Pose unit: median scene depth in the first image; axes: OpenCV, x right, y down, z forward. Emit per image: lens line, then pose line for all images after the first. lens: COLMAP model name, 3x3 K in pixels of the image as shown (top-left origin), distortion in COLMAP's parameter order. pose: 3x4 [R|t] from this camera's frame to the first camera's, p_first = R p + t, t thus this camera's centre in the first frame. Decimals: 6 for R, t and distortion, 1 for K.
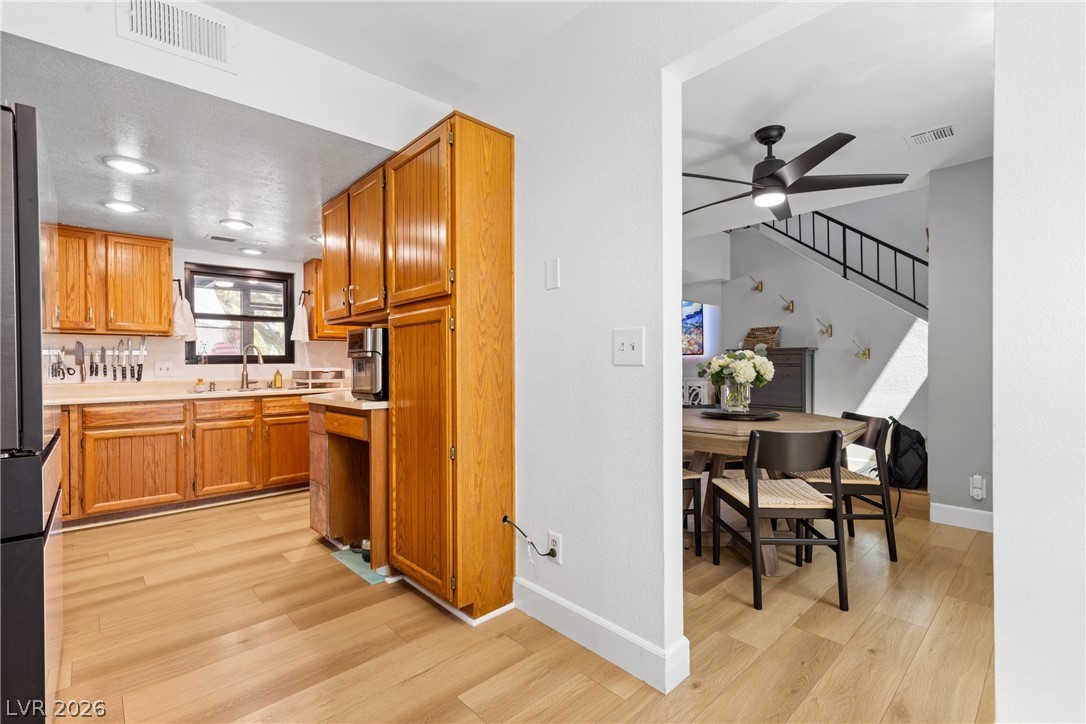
lens RADIAL K [[485.1, 0, 545.5], [0, 485.1, 368.5], [0, 0, 1]] dist [-0.003079, -0.000416]
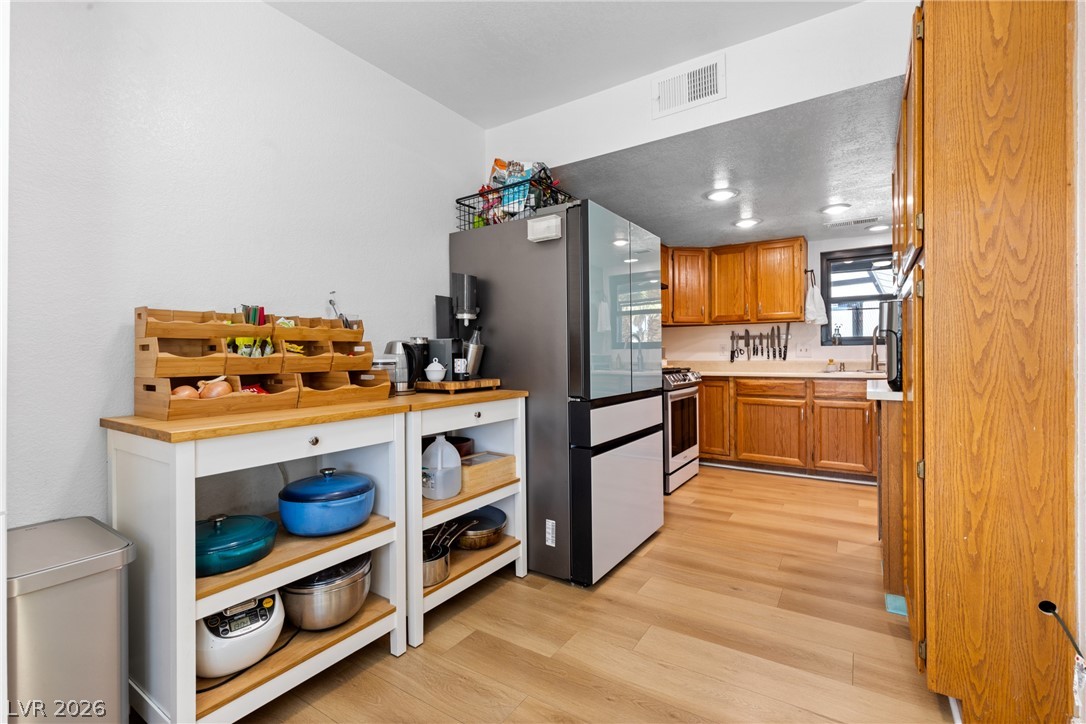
lens RADIAL K [[485.1, 0, 547.7], [0, 485.1, 354.1], [0, 0, 1]] dist [-0.003079, -0.000416]
pose [[0.227788, 0.010067, -0.973659, 0.231143], [0.000738, 0.999944, 0.010511, -0.002644], [0.973711, -0.003113, 0.227768, 0.182191]]
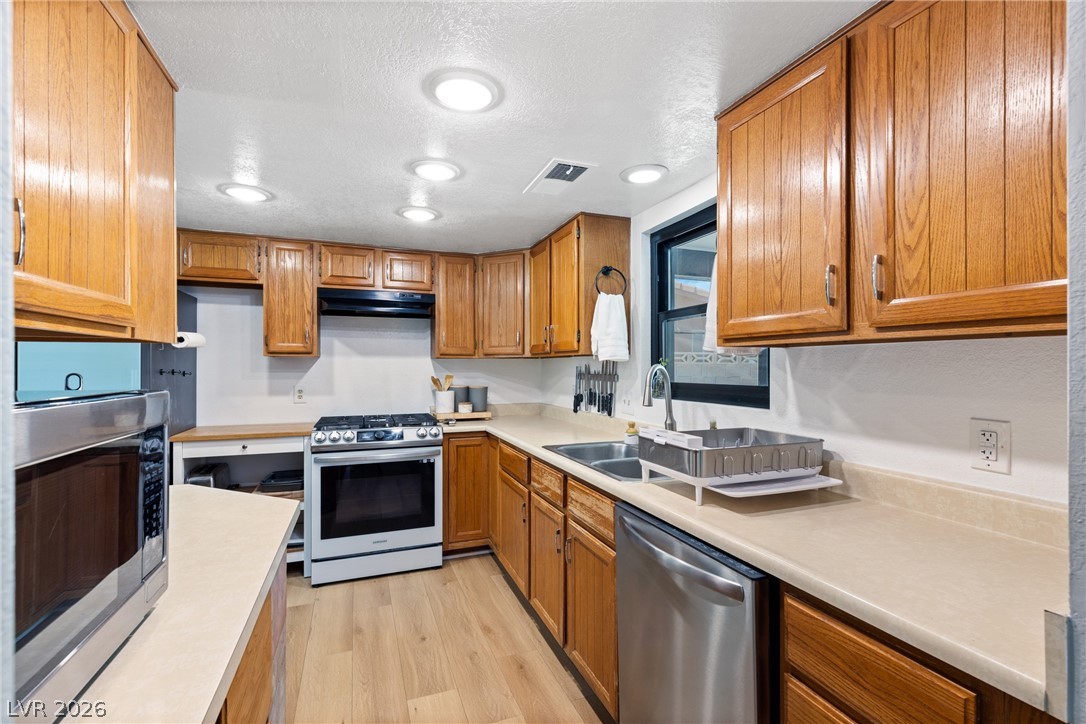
lens RADIAL K [[485.1, 0, 545.9], [0, 485.1, 365.5], [0, 0, 1]] dist [-0.003079, -0.000416]
pose [[-0.372985, 0.008379, -0.927799, -0.149757], [0.001598, 0.999964, 0.008389, -0.066885], [0.927836, 0.001646, -0.372985, 1.419498]]
